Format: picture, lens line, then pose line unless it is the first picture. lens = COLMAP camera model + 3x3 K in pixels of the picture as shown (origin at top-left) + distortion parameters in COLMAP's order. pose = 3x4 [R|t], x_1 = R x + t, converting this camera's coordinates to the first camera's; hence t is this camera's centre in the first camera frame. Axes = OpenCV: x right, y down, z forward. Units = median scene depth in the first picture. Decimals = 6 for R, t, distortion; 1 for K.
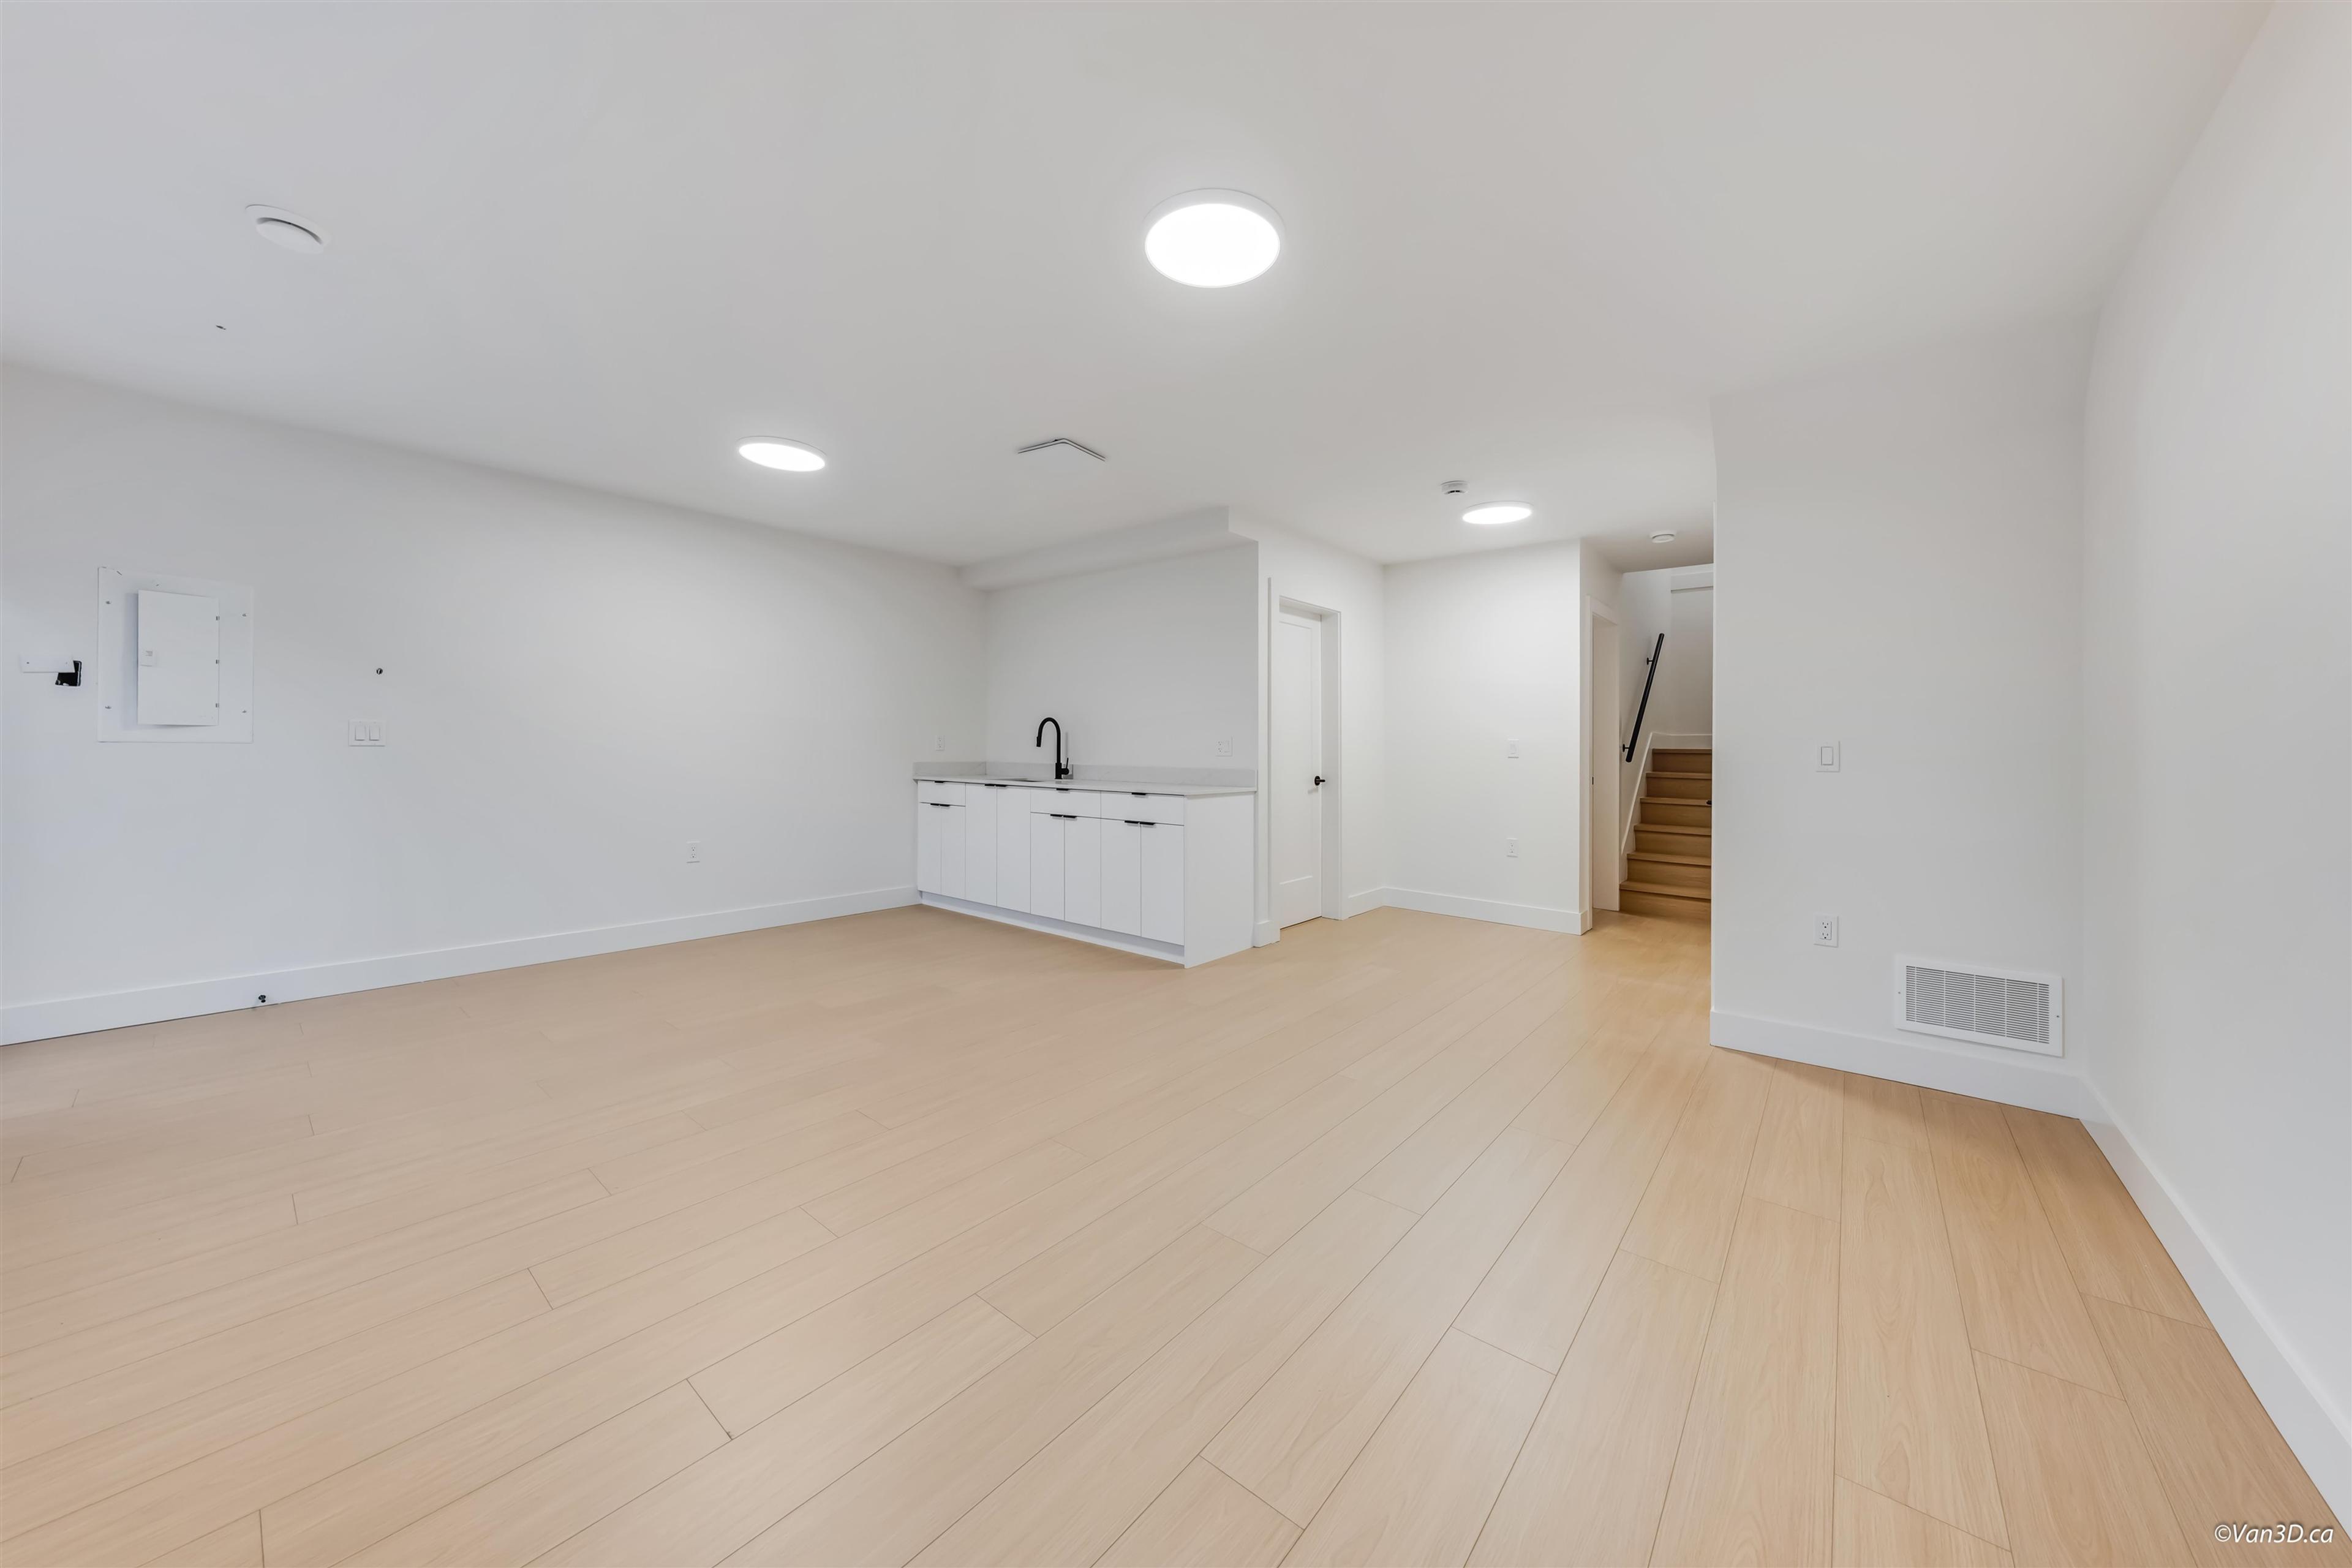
lens RADIAL K [[803.2, 0, 1180.3], [0, 803.2, 763.7], [0, 0, 1]] dist [-0.001483, -0.000147]
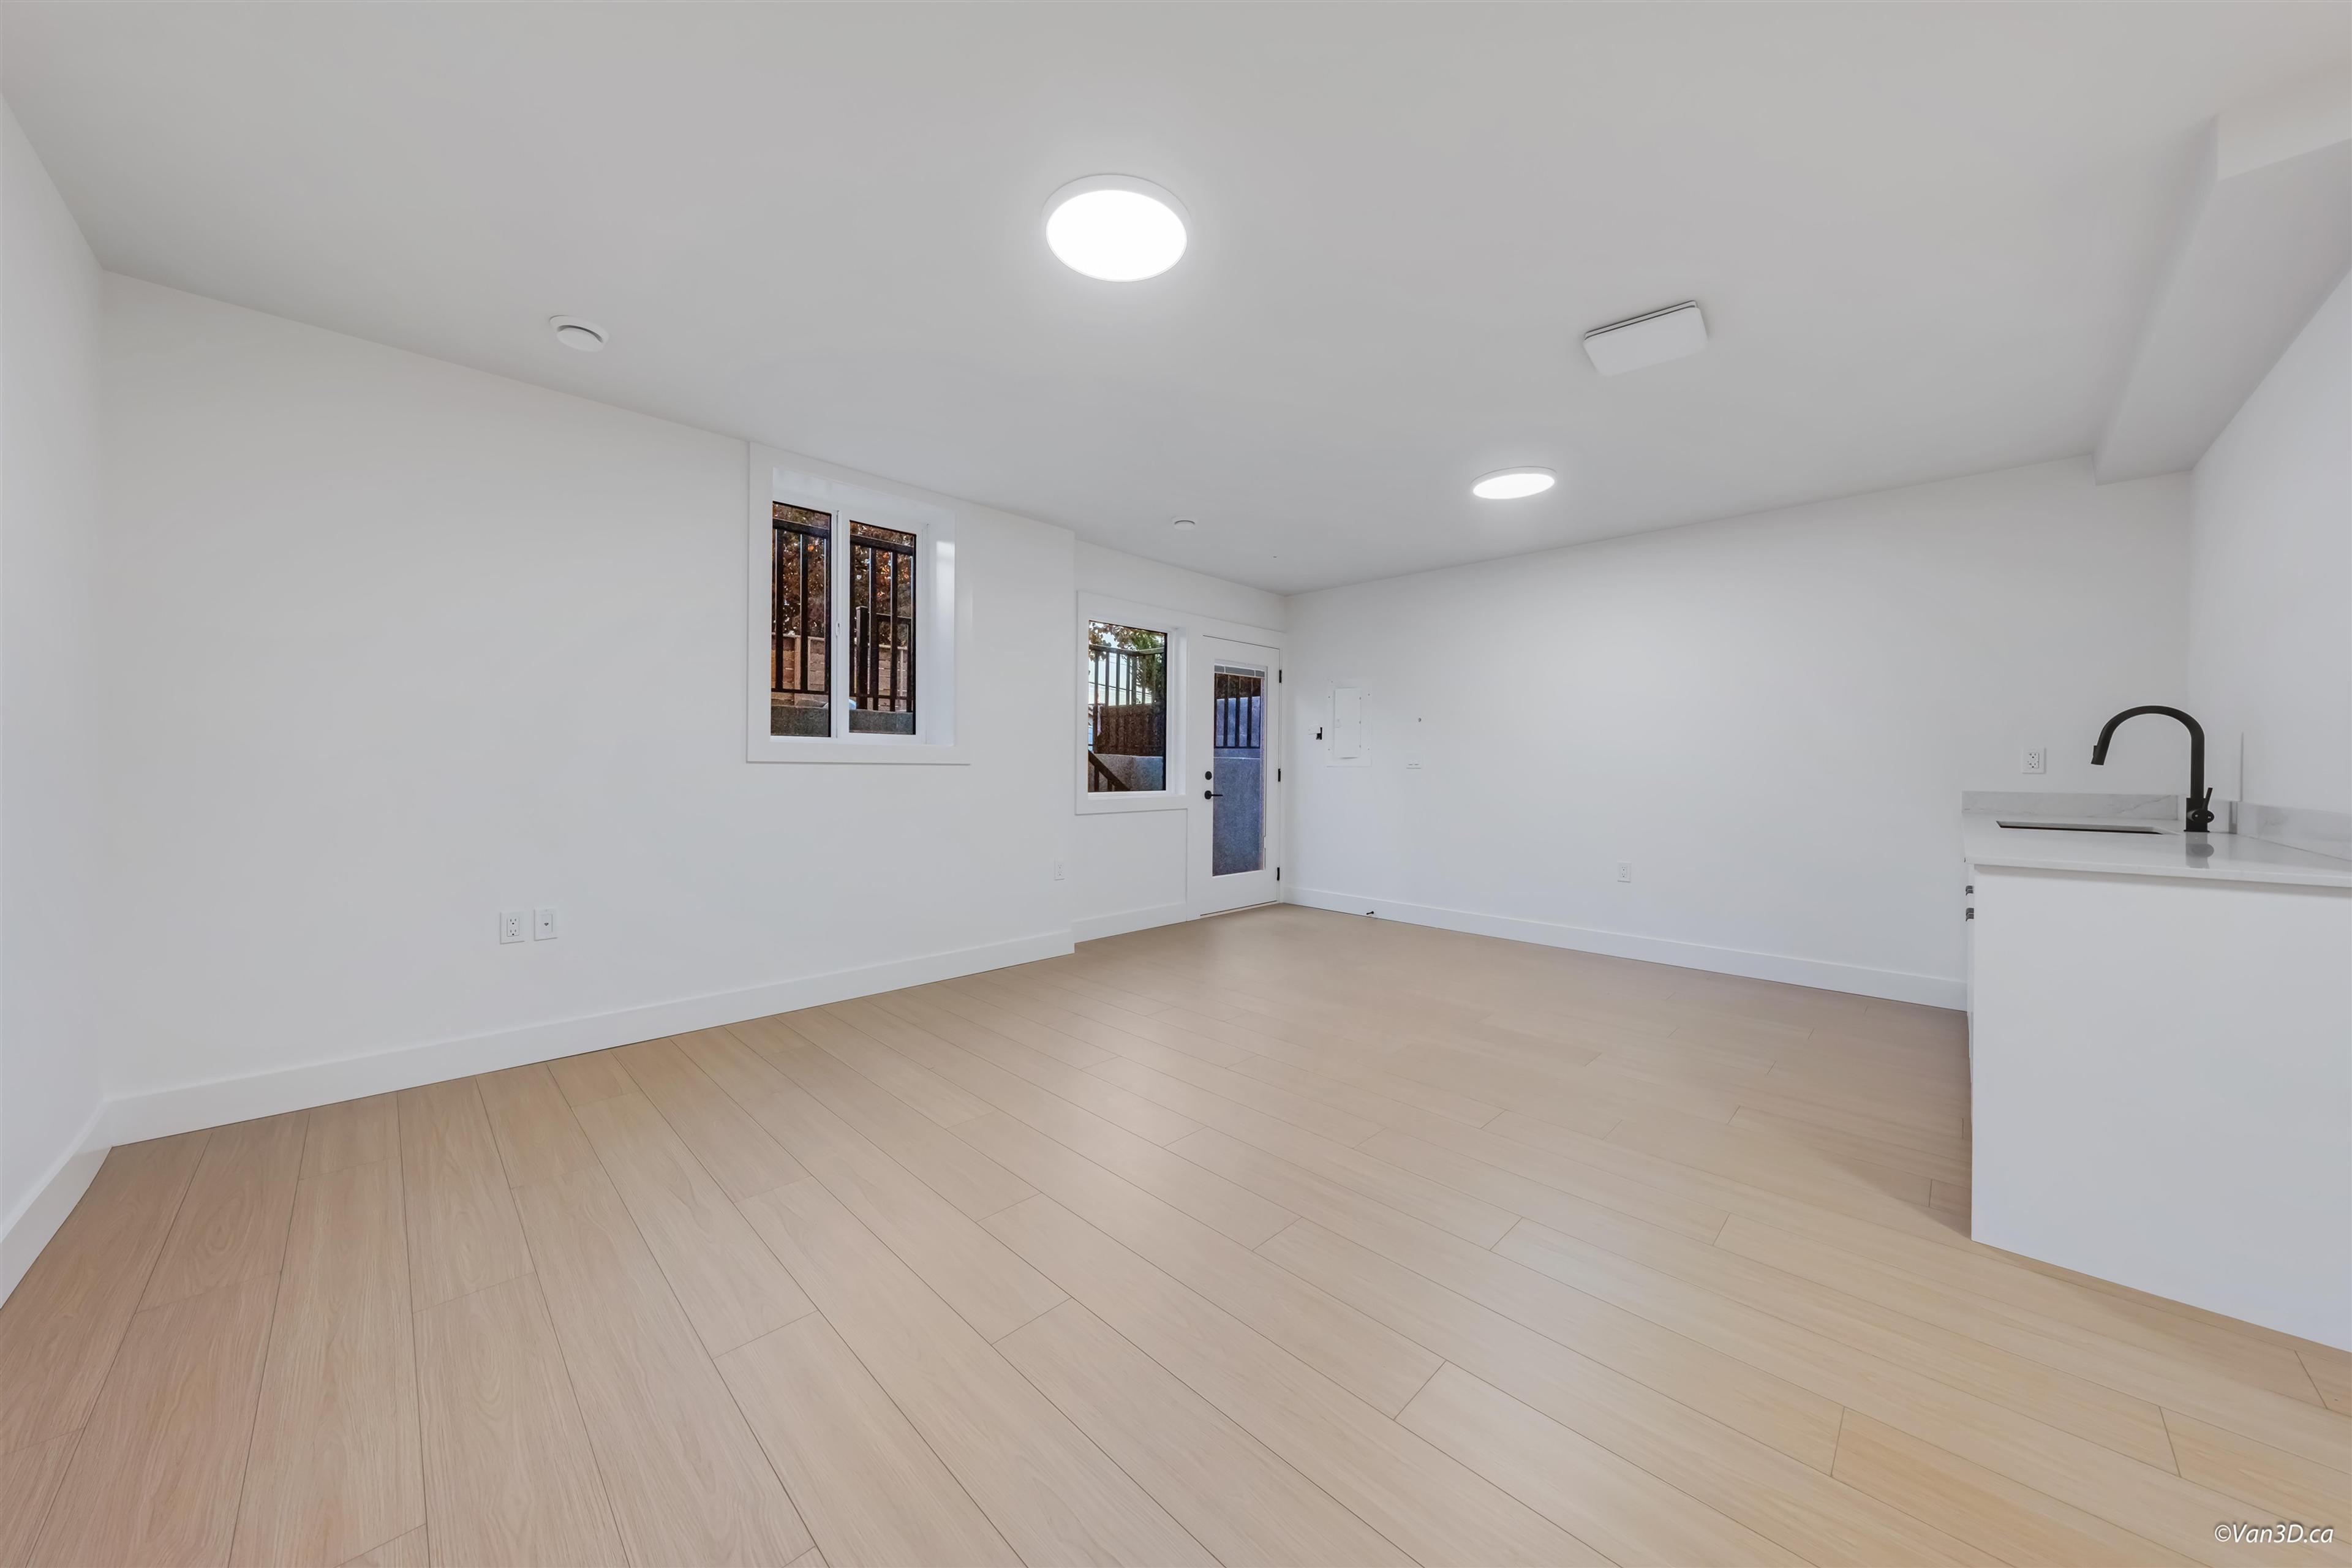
lens RADIAL K [[803.2, 0, 1180.3], [0, 803.2, 763.7], [0, 0, 1]] dist [-0.001483, -0.000147]
pose [[-0.092366, -0.009718, -0.995678, 0.599741], [-0.018742, 0.999792, -0.008019, -0.009309], [0.995549, 0.017920, -0.092529, 0.690880]]
